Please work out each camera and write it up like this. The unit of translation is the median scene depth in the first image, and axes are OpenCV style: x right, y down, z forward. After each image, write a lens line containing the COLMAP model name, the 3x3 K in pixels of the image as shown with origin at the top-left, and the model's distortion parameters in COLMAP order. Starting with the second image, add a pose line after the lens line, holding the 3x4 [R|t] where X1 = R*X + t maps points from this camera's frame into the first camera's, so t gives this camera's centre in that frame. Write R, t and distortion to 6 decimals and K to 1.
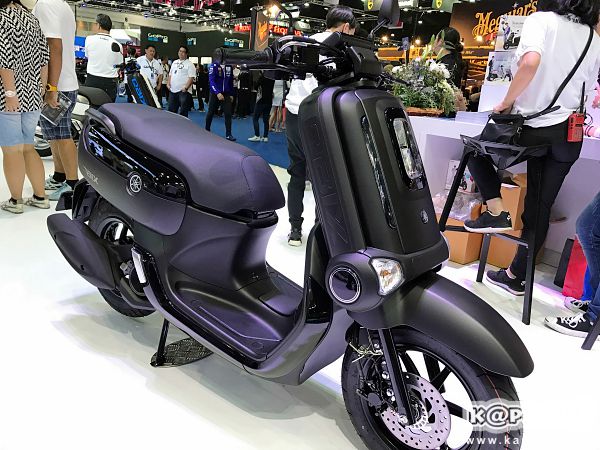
lens RADIAL K [[497.7, 0, 304.7], [0, 497.7, 225.5], [0, 0, 1]] dist [0.014195, -0.000032]
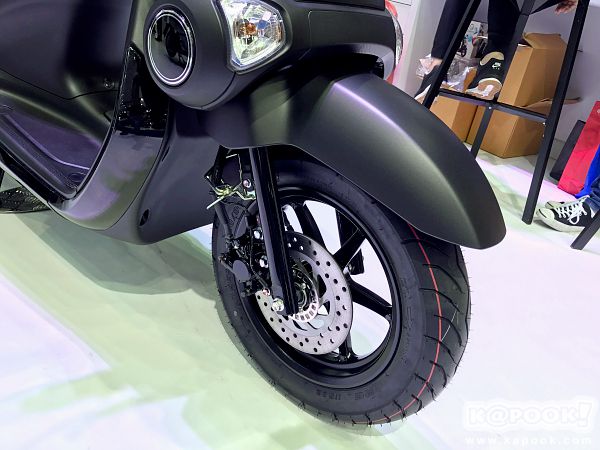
lens RADIAL K [[497.7, 0, 303.7], [0, 497.7, 223.5], [0, 0, 1]] dist [0.014195, -0.000032]
pose [[0.995633, 0.091655, 0.017743, 0.178219], [-0.093354, 0.975908, 0.197204, 0.144192], [0.000759, -0.197999, 0.980202, 0.362263]]
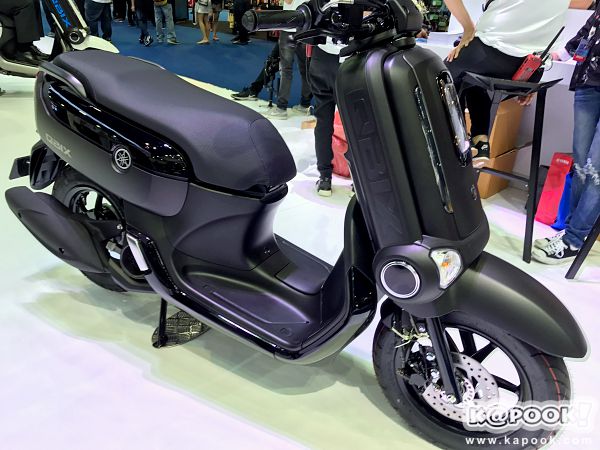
lens RADIAL K [[497.7, 0, 300.8], [0, 497.7, 224.1], [0, 0, 1]] dist [0.014195, -0.000032]
pose [[0.990090, -0.074460, 0.119067, -0.160058], [0.052040, 0.982032, 0.181395, -0.123246], [-0.130434, -0.173401, 0.976176, 0.116973]]
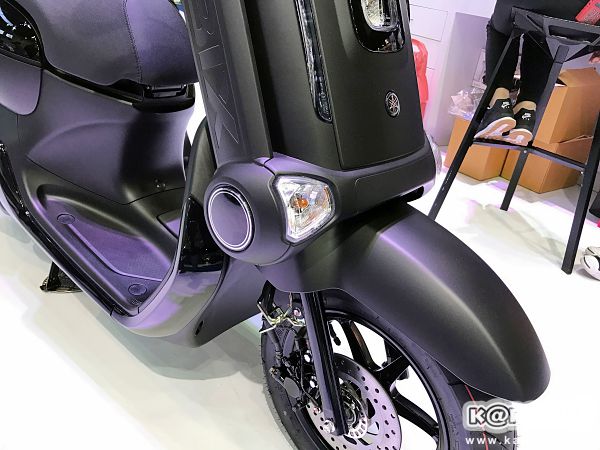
lens RADIAL K [[497.7, 0, 304.3], [0, 497.7, 221.7], [0, 0, 1]] dist [0.014195, -0.000032]
pose [[0.996796, 0.067973, -0.042152, 0.149247], [-0.058559, 0.979203, 0.194248, 0.007422], [0.054479, -0.191158, 0.980046, 0.359099]]
